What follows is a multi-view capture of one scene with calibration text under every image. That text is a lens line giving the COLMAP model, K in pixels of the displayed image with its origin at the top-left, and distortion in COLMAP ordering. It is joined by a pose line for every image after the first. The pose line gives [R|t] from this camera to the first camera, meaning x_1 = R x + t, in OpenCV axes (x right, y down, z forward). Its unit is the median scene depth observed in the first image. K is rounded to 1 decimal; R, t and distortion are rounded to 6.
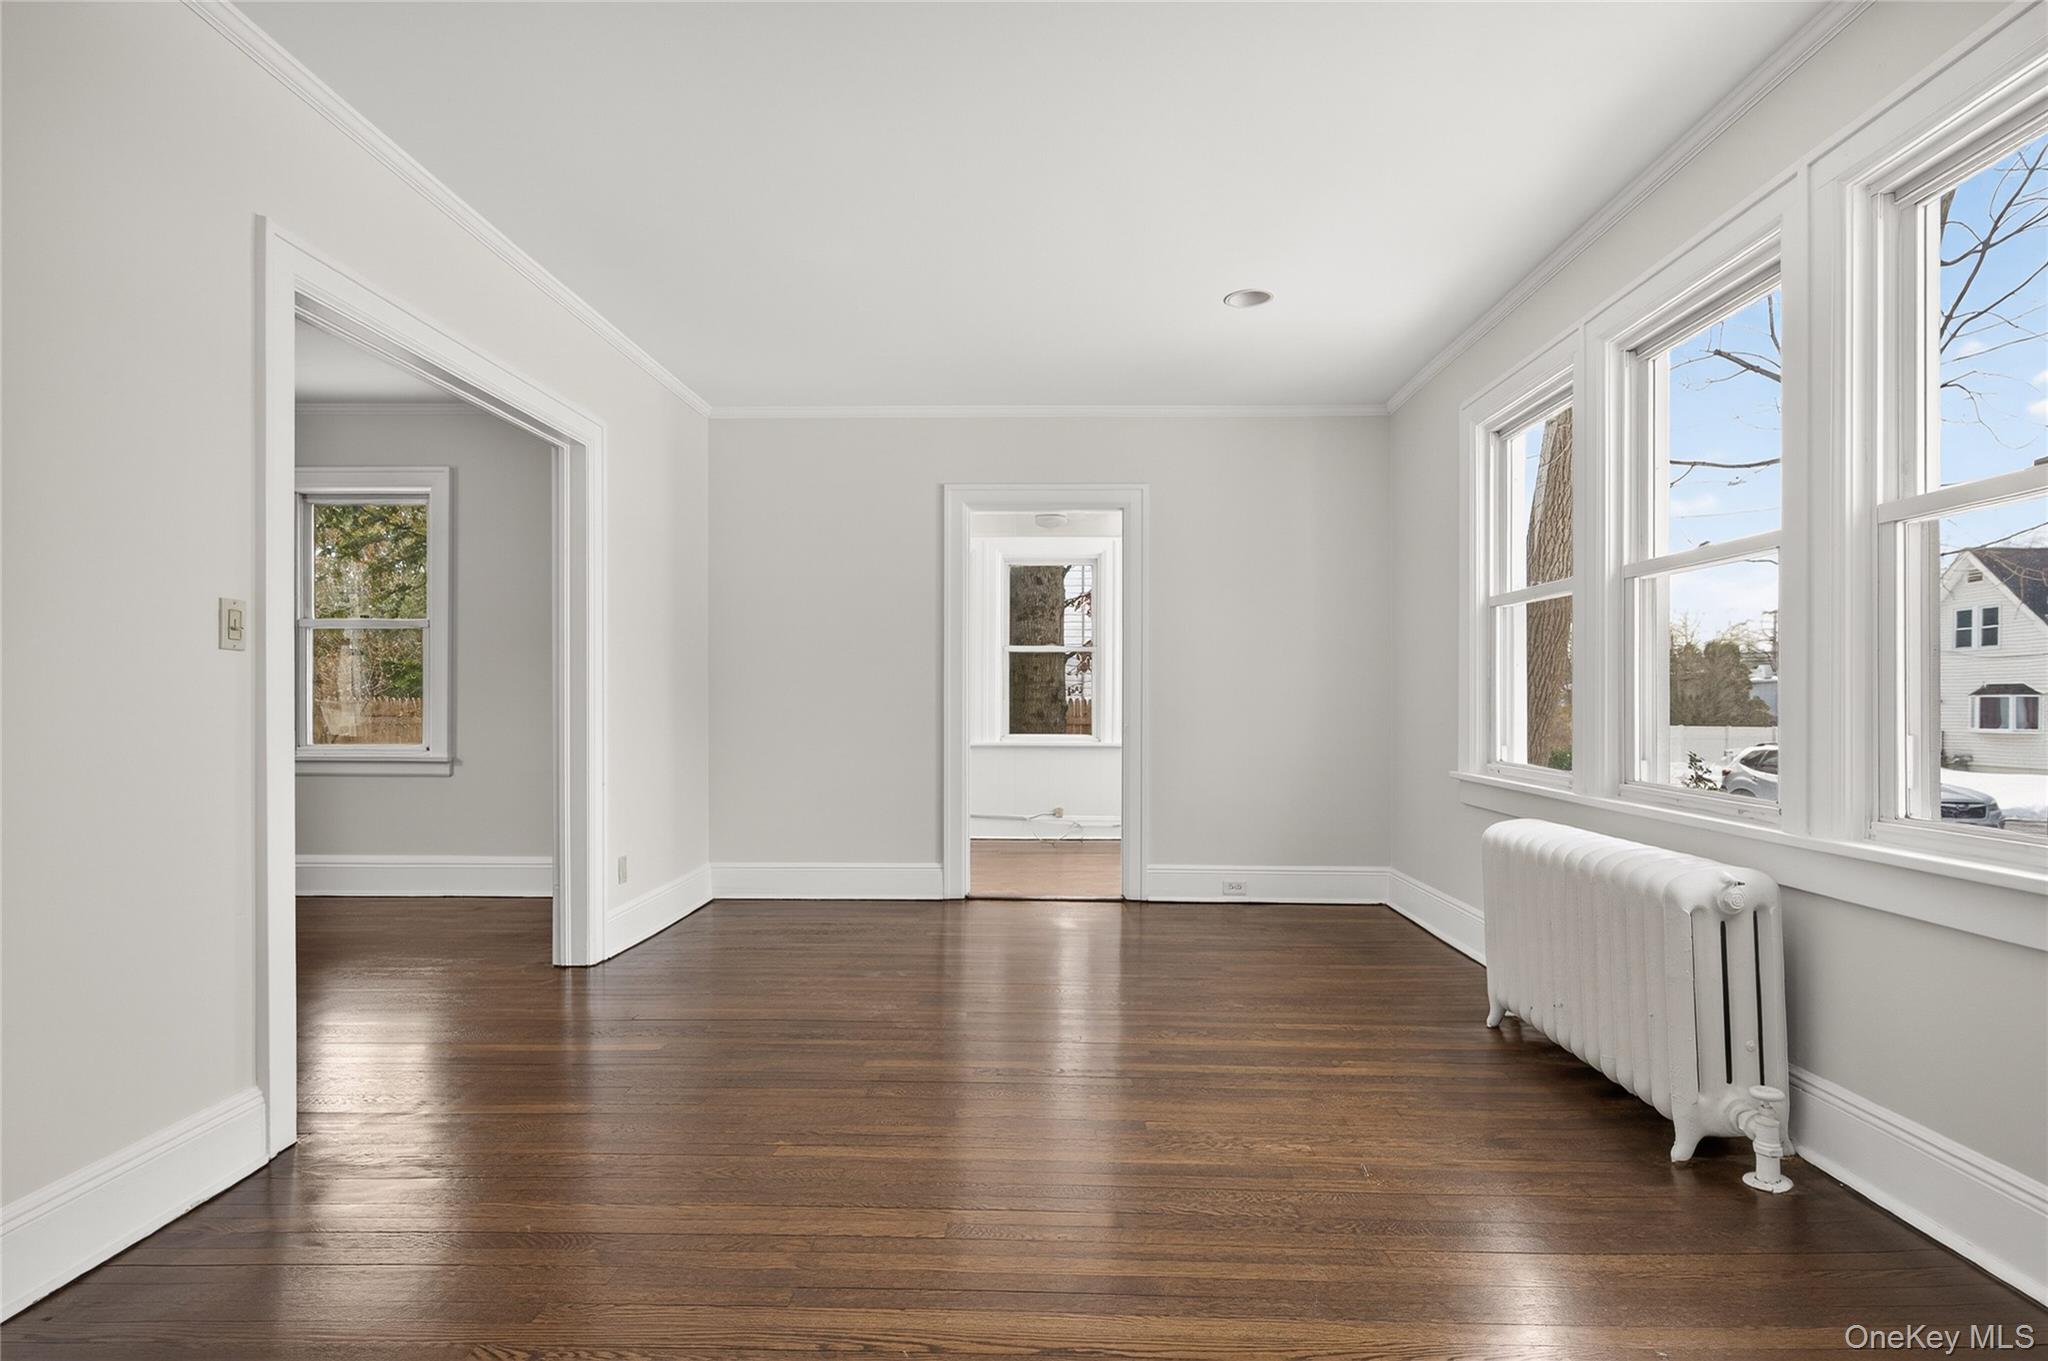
lens RADIAL K [[910.6, 0, 1026.8], [0, 910.6, 696.3], [0, 0, 1]] dist [0.000113, -0.000017]
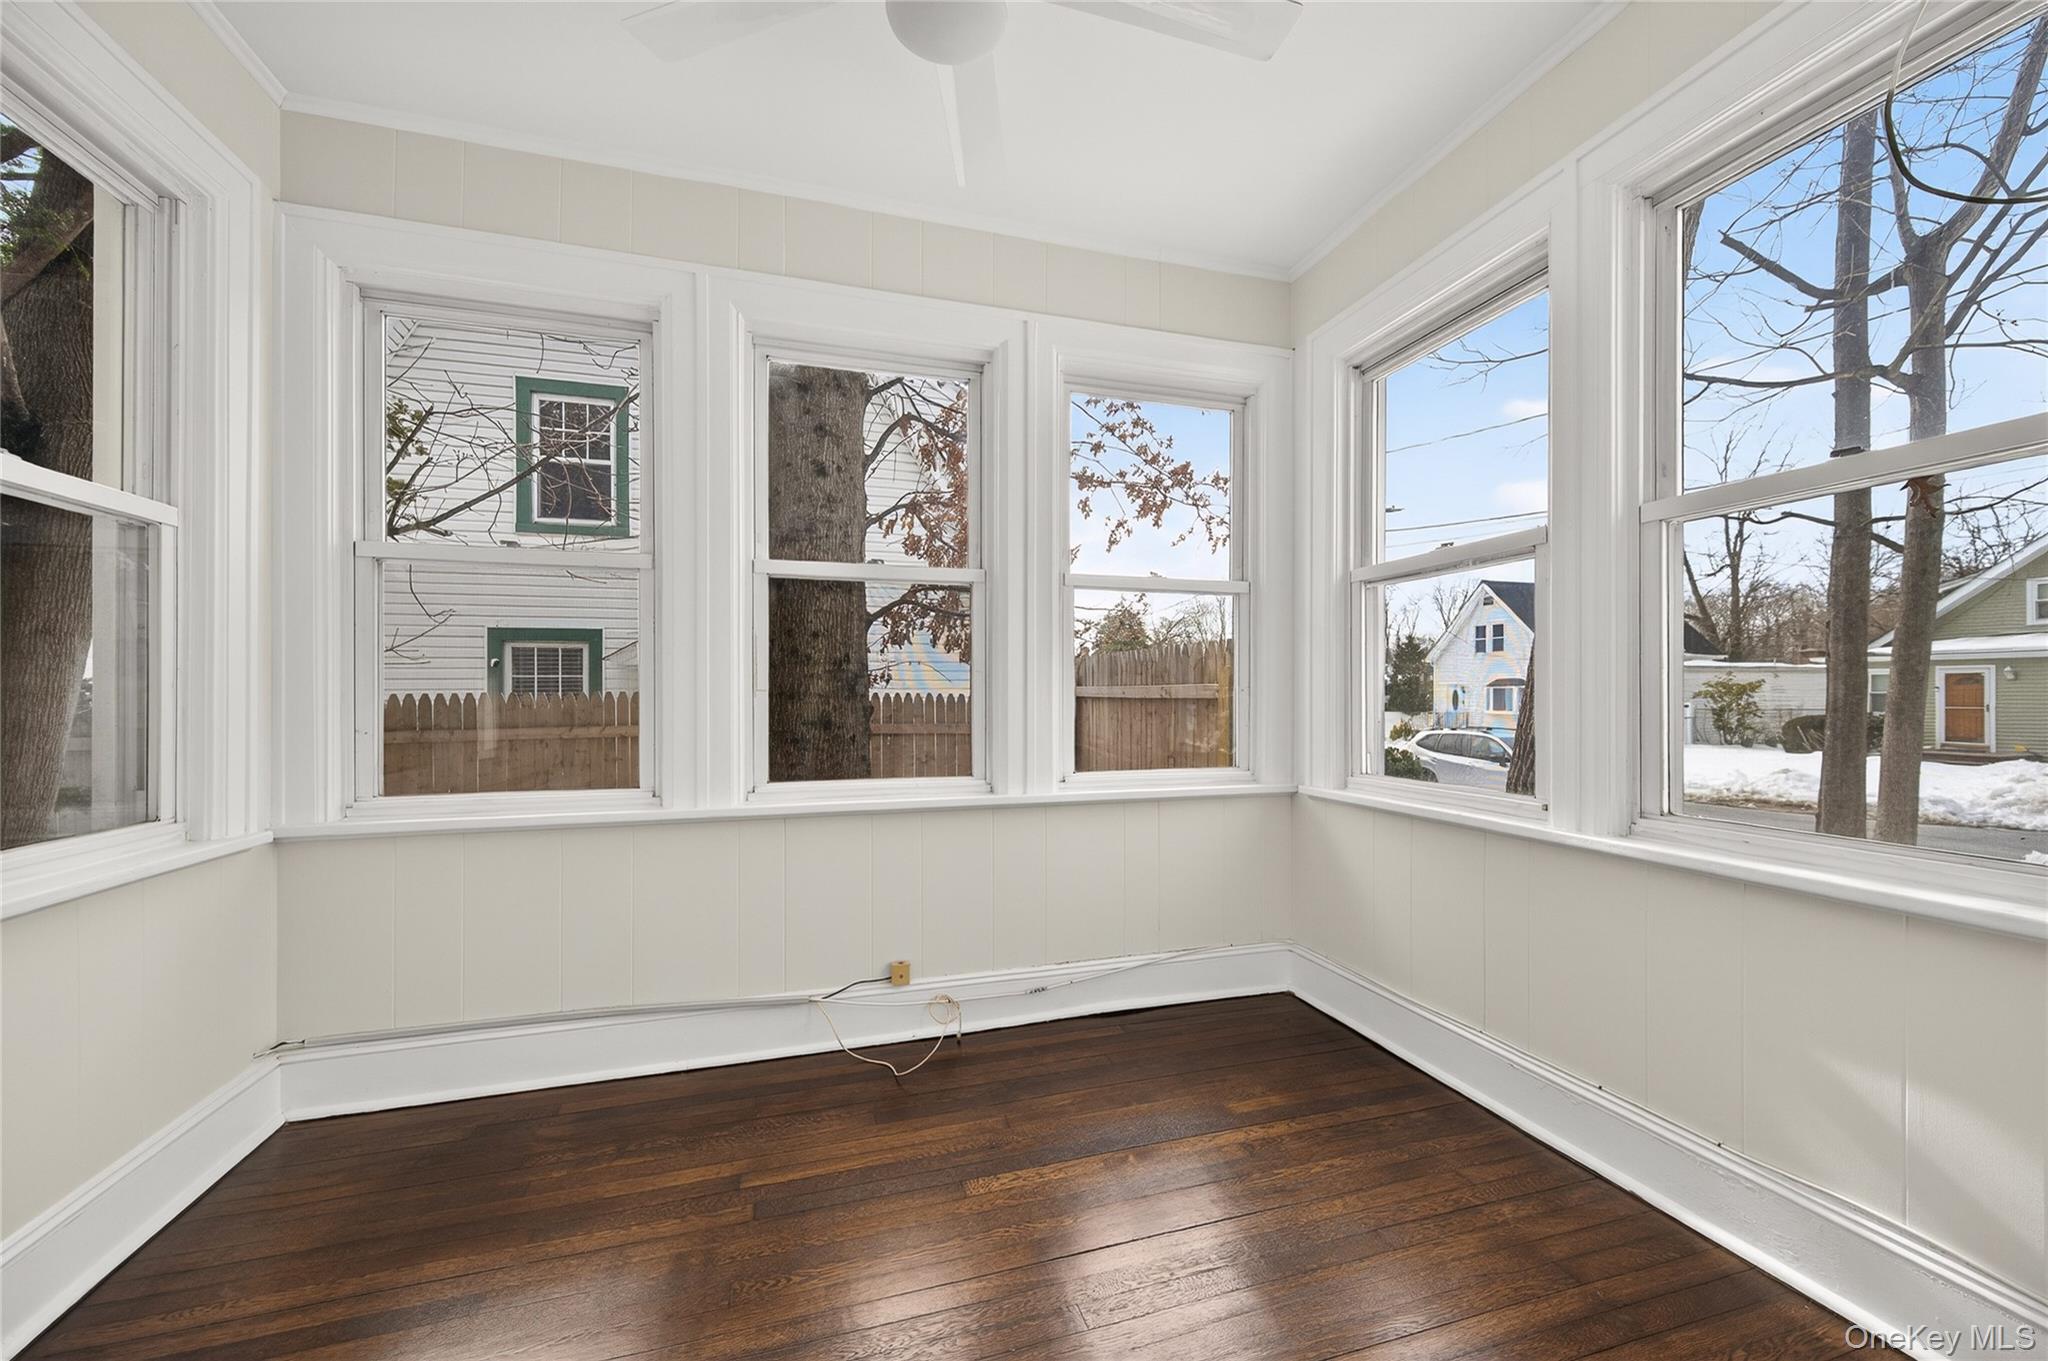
lens RADIAL K [[810.7, 0, 1036.1], [0, 810.7, 693.7], [0, 0, 1]] dist [0.000976, -0.001339]
pose [[0.948499, -0.005115, 0.316737, -0.016657], [0.003641, 0.999980, 0.005246, 0.000790], [-0.316758, -0.003822, 0.948499, 0.495663]]
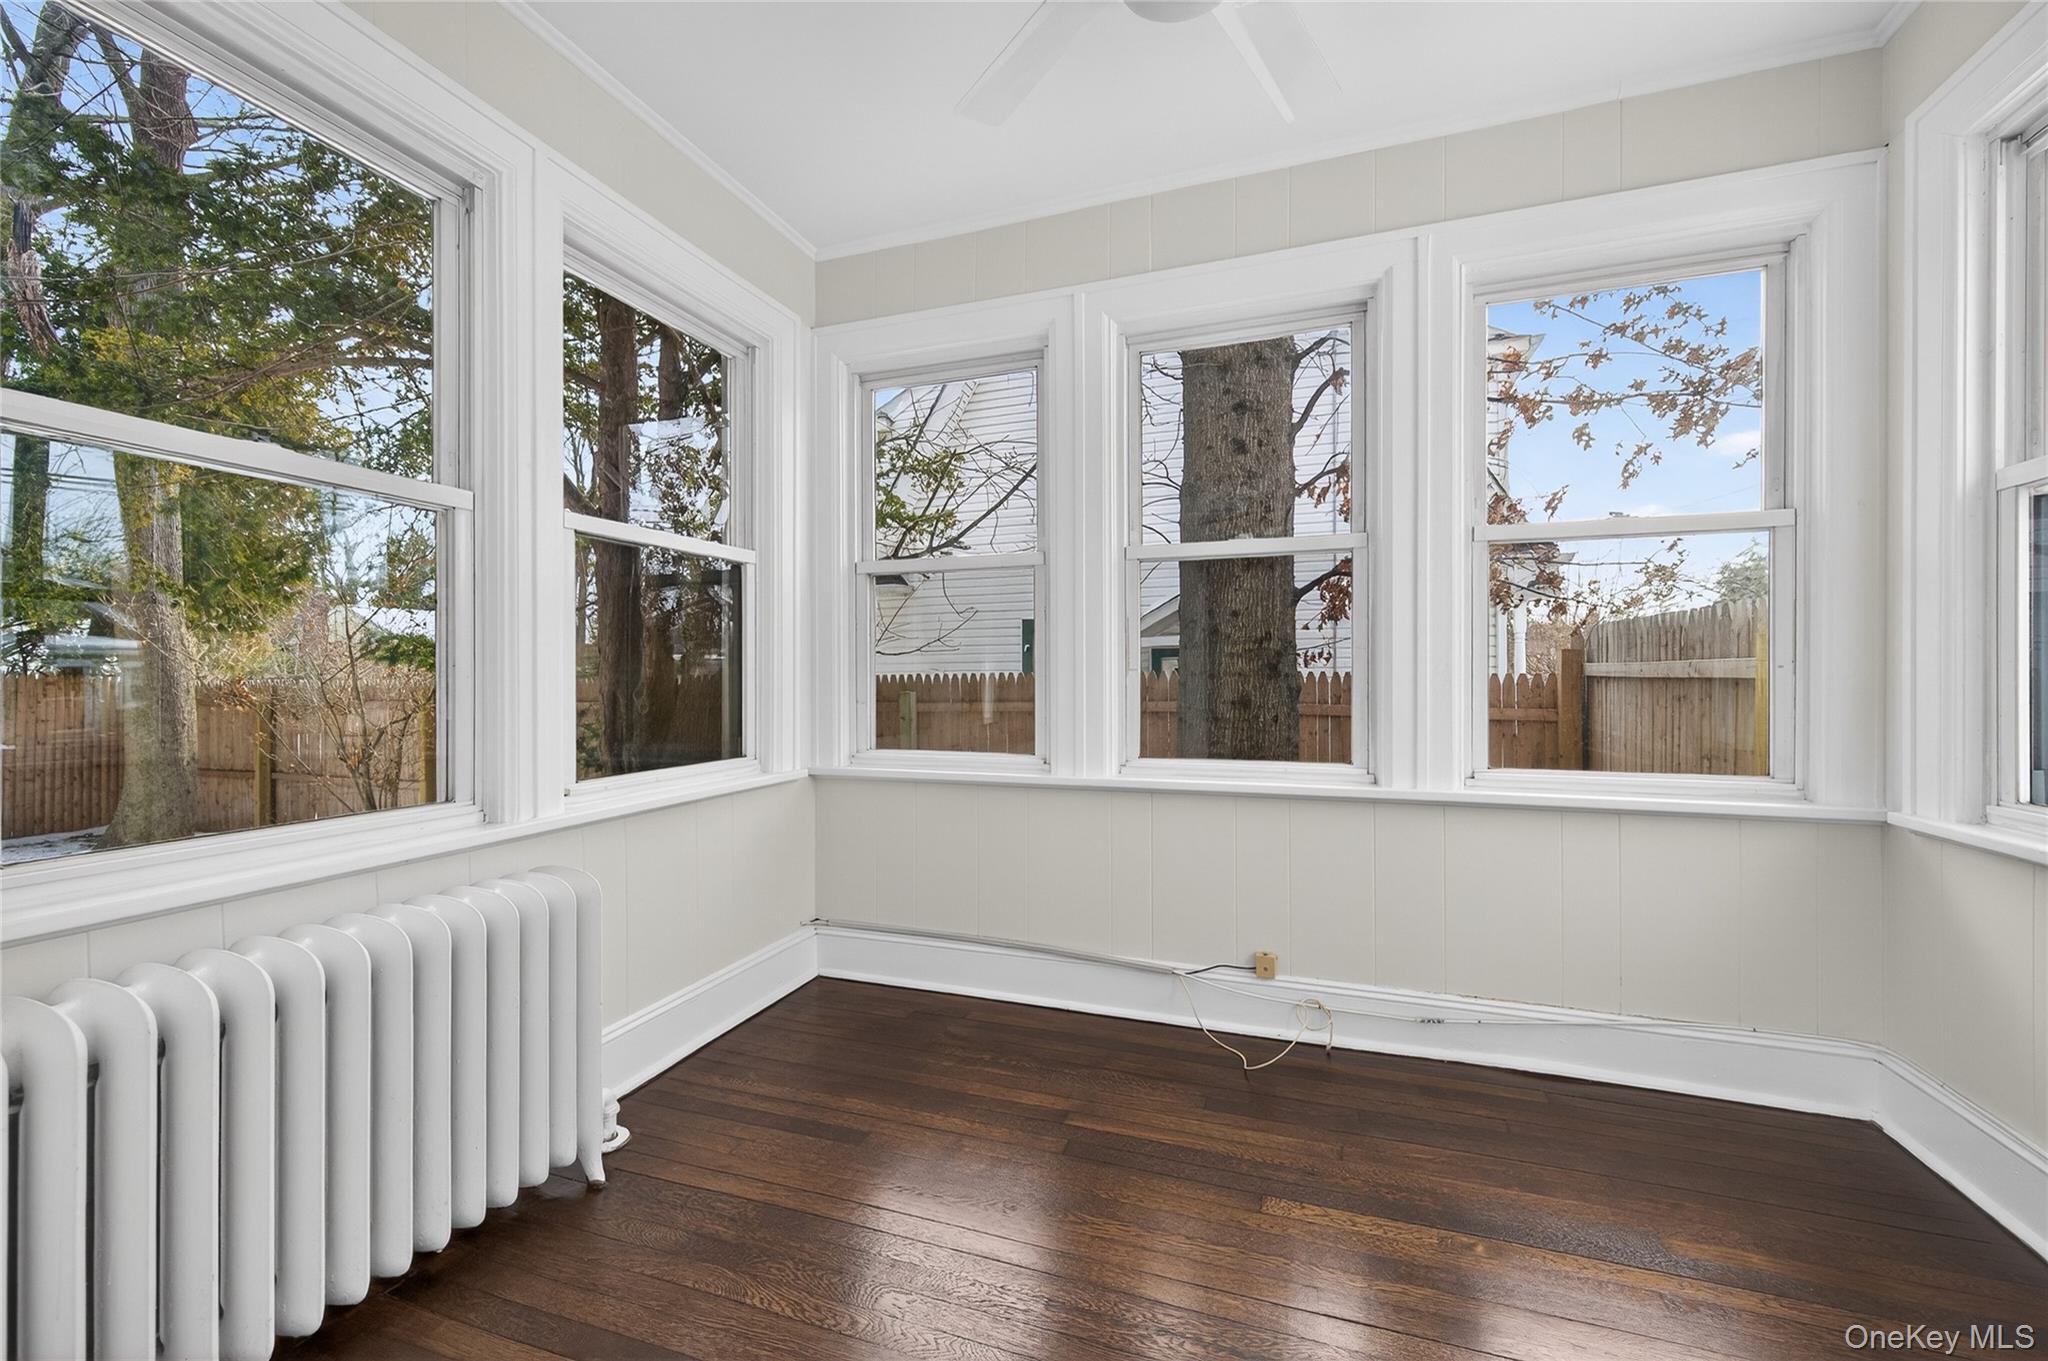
lens RADIAL K [[810.7, 0, 1006.7], [0, 810.7, 676.1], [0, 0, 1]] dist [0.000976, -0.001339]
pose [[0.947045, -0.006424, -0.321038, 0.033331], [0.008459, 0.999952, 0.004943, 0.001098], [0.320991, -0.007397, 0.947053, 0.495683]]
